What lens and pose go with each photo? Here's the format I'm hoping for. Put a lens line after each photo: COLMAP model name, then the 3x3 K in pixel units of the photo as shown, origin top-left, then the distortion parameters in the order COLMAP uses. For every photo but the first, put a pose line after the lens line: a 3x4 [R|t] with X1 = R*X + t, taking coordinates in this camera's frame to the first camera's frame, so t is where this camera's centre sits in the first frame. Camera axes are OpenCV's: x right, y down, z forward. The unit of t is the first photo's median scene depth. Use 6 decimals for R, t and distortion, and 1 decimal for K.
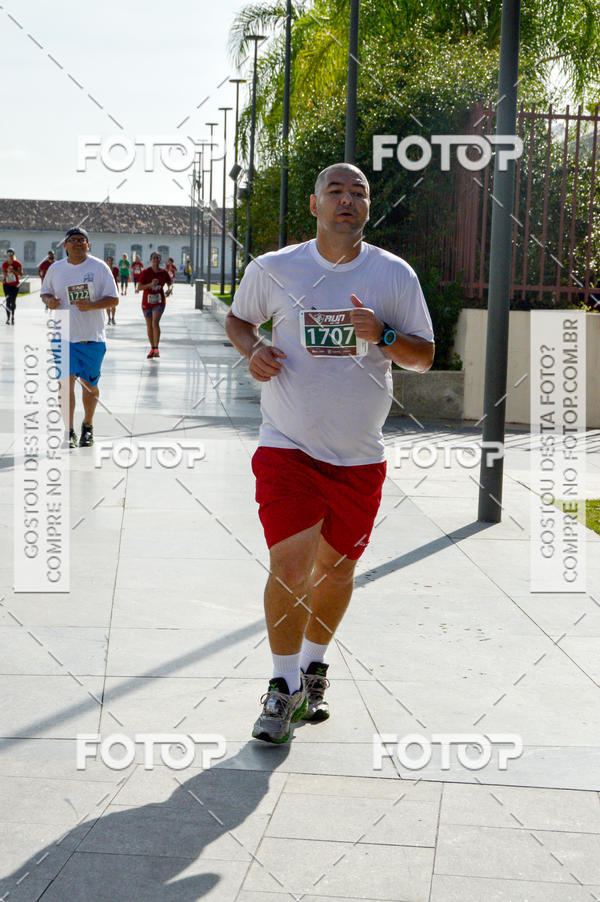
lens RADIAL K [[5734.0, 0, 300.0], [0, 5734.0, 451.0], [0, 0, 1]] dist [2.073824, -153.616442]
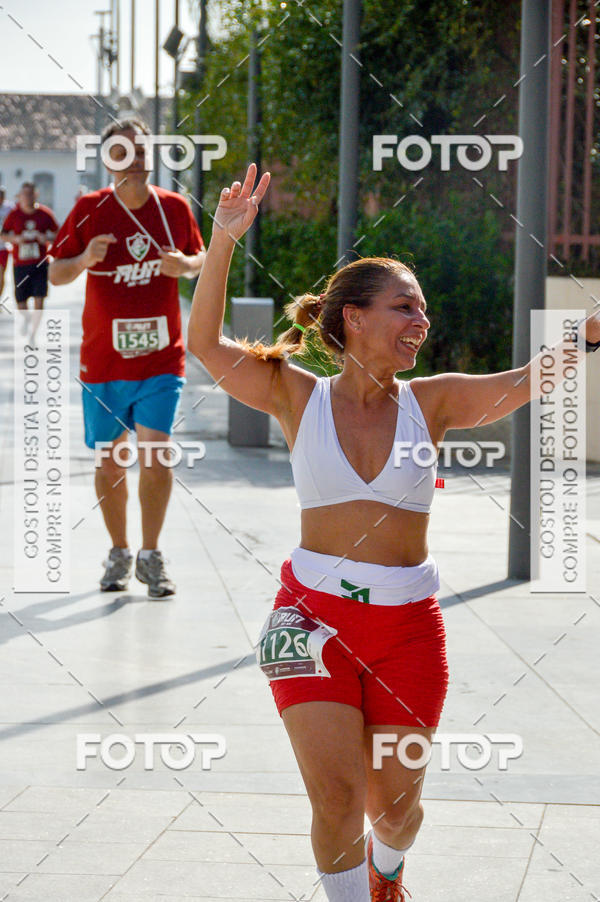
lens RADIAL K [[5734.0, 0, 300.0], [0, 5734.0, 451.0], [0, 0, 1]] dist [2.073824, -153.616442]
pose [[0.999713, -0.014868, 0.018786, -0.010233], [0.014709, 0.999855, 0.008596, -0.013977], [-0.018911, -0.008317, 0.999787, 0.453258]]
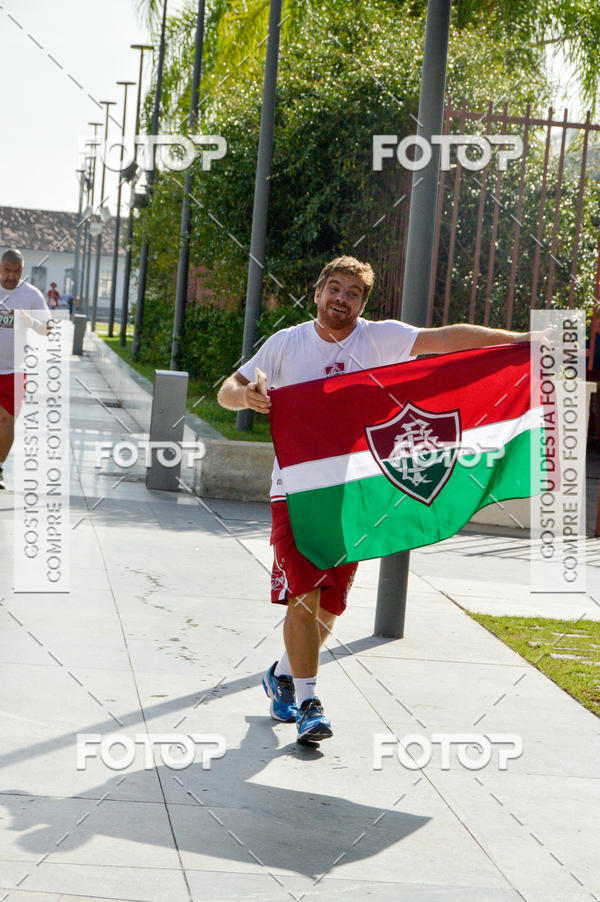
lens RADIAL K [[6381.1, 0, 300.0], [0, 6381.1, 451.0], [0, 0, 1]] dist [0.551336, -33.172312]
pose [[0.998323, 0.044947, 0.036478, -0.017979], [-0.044601, 0.998952, -0.010247, -0.005470], [-0.036900, 0.008603, 0.999282, 0.187923]]
